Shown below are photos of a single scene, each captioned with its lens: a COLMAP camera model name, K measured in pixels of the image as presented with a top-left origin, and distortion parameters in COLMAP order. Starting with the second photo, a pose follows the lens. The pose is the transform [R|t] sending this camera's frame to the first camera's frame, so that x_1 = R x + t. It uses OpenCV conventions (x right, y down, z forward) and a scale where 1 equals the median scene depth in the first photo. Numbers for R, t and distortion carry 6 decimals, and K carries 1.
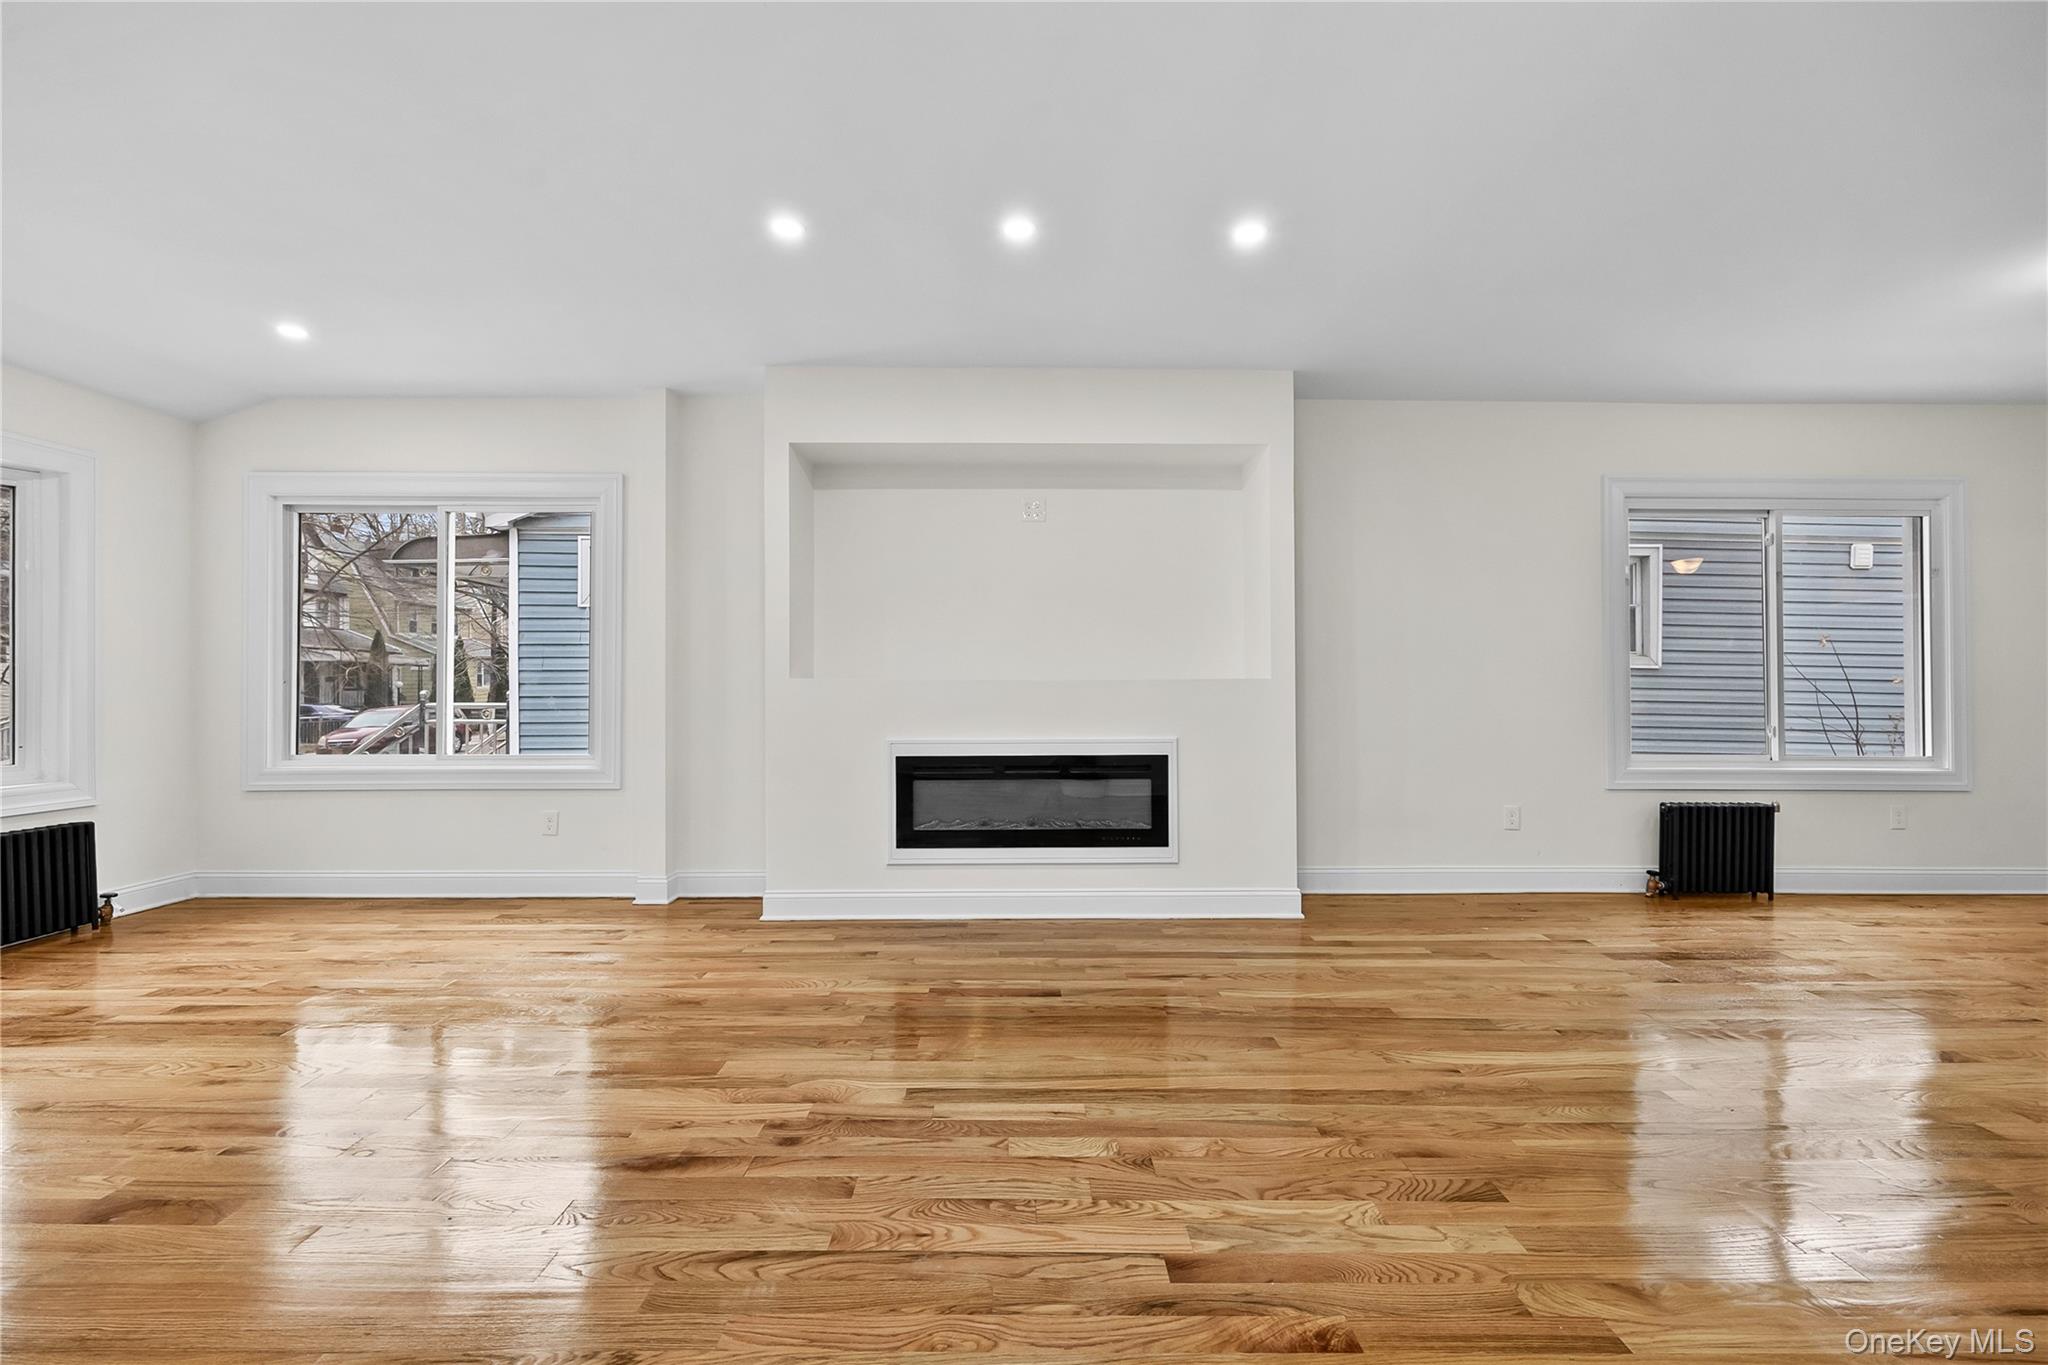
lens RADIAL K [[829.6, 0, 1005.8], [0, 829.6, 686.5], [0, 0, 1]] dist [0.004655, -0.000023]
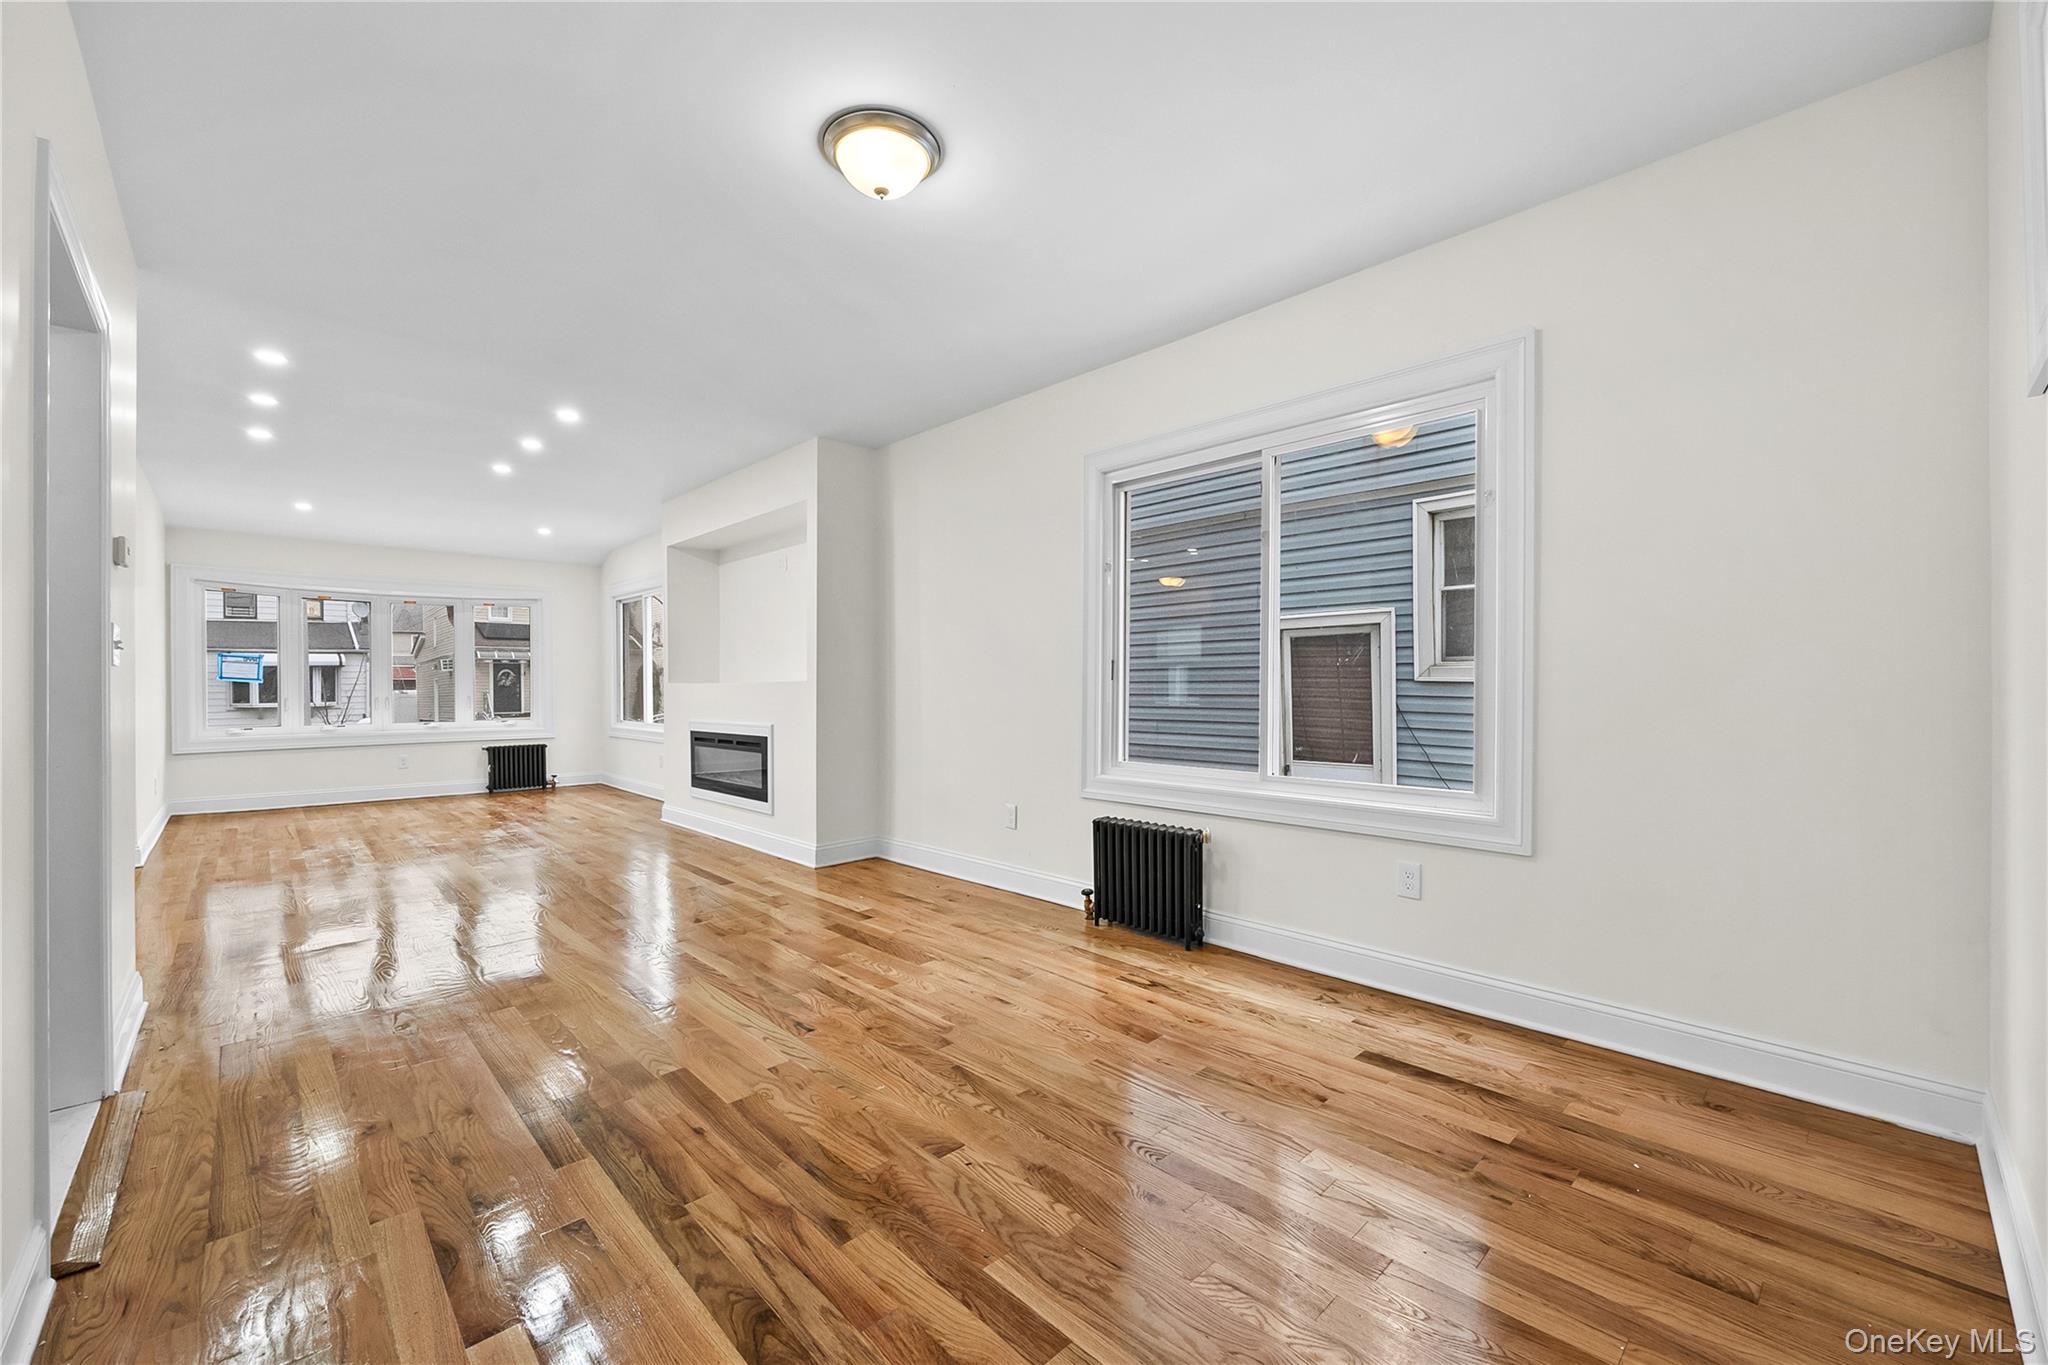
lens RADIAL K [[829.6, 0, 1027.2], [0, 829.6, 686.7], [0, 0, 1]] dist [0.004655, -0.000023]
pose [[0.683685, -0.000577, -0.729777, 1.585061], [0.003773, 0.999989, 0.002745, -0.003681], [0.729767, -0.004630, 0.683680, 0.383235]]
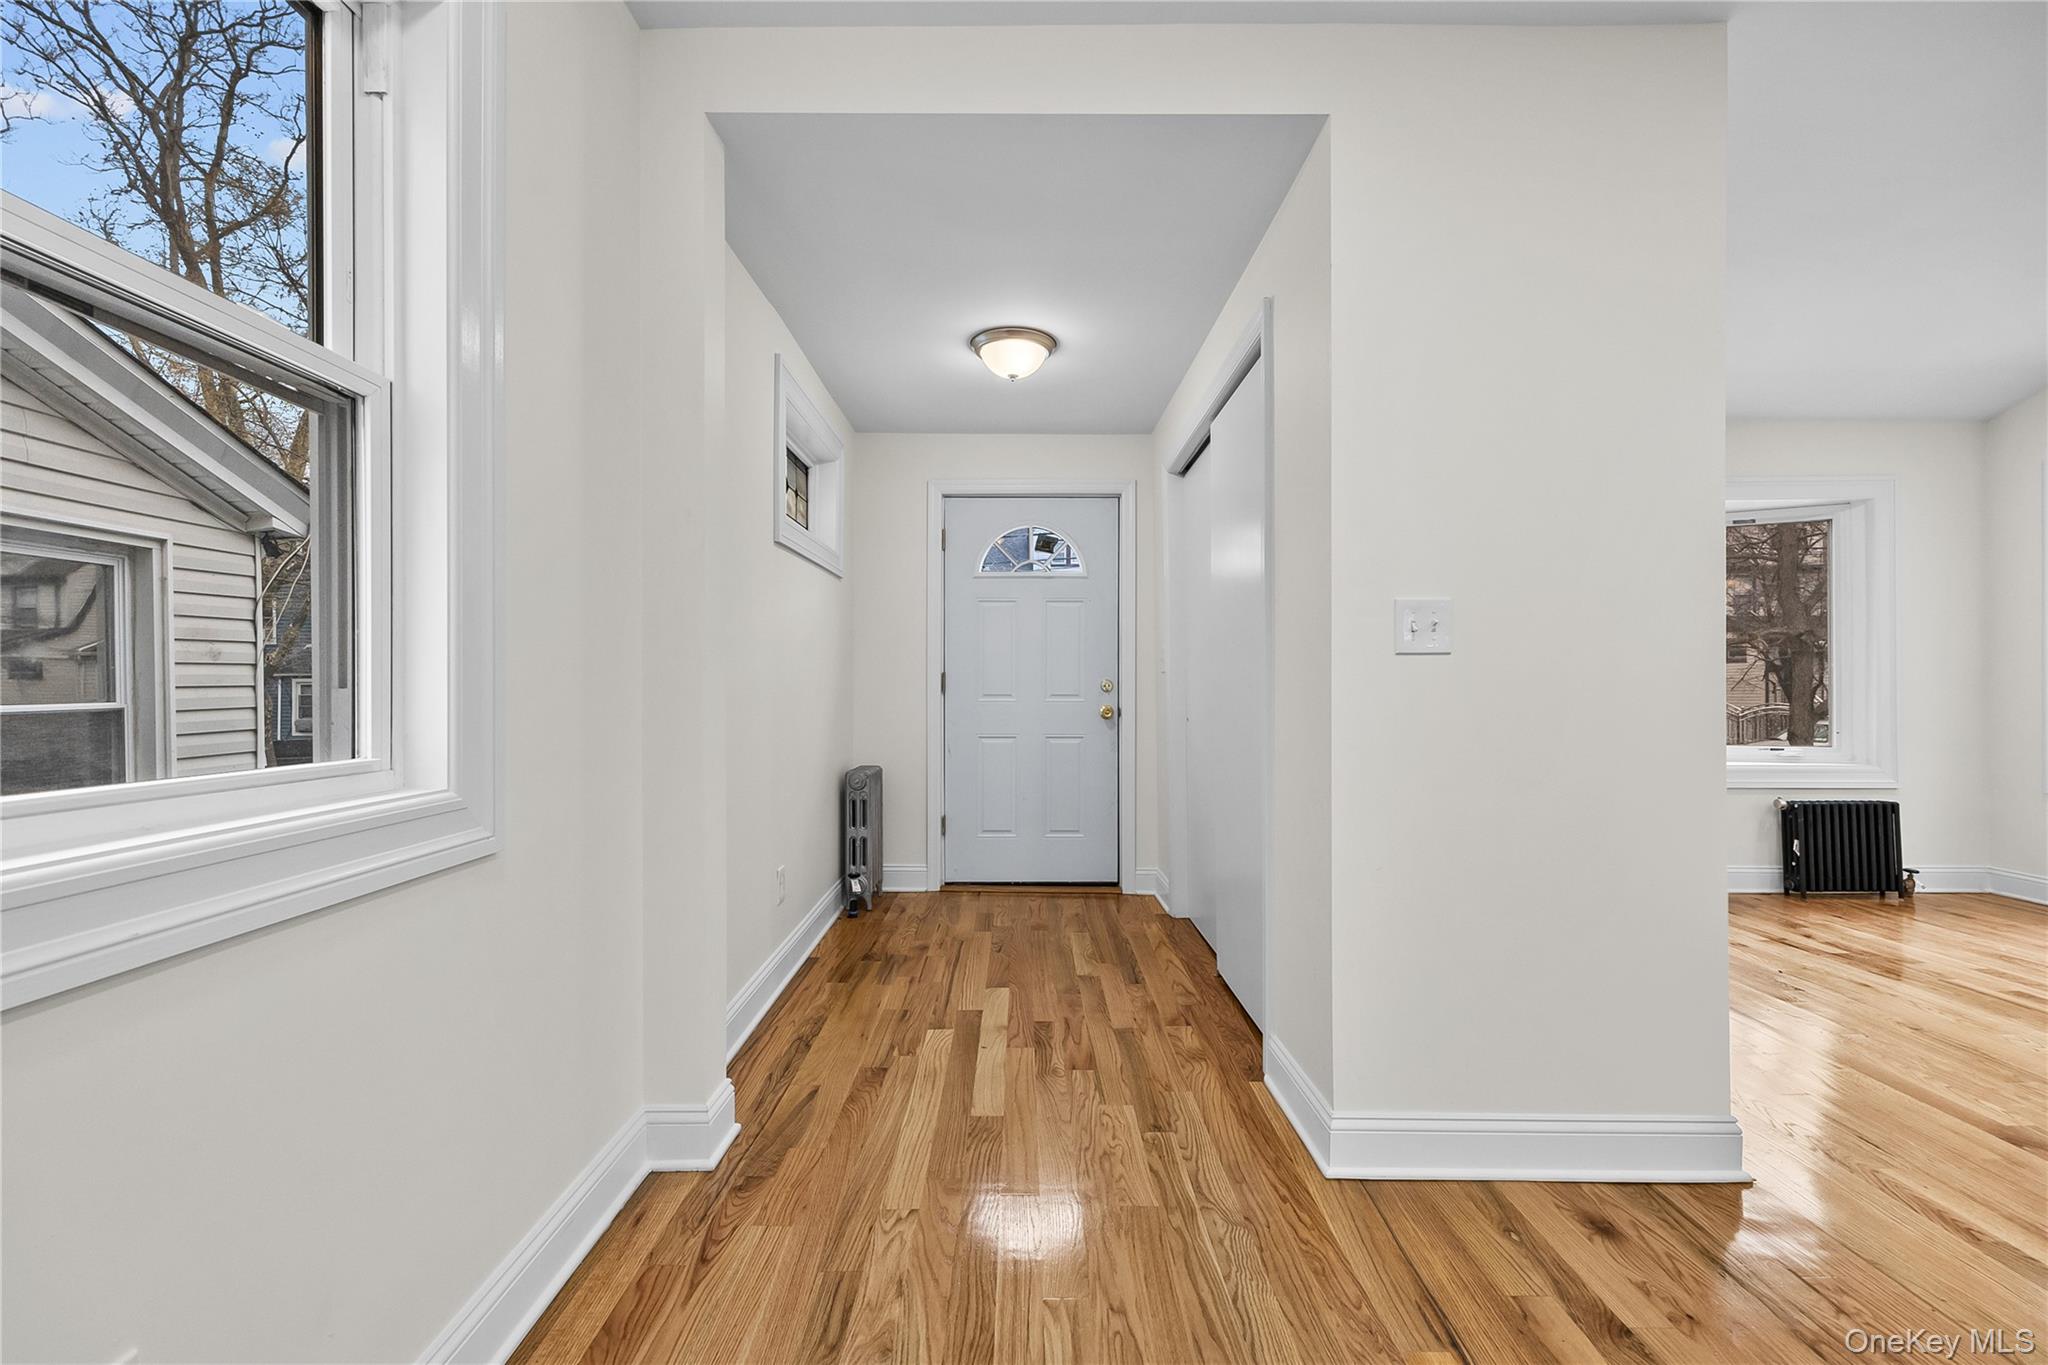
lens RADIAL K [[829.6, 0, 1042.4], [0, 829.6, 695.5], [0, 0, 1]] dist [0.004655, -0.000023]
pose [[-0.000701, 0.001185, -0.999999, 0.034262], [0.016002, 0.999871, 0.001174, -0.001961], [0.999872, -0.016001, -0.000719, -0.154494]]
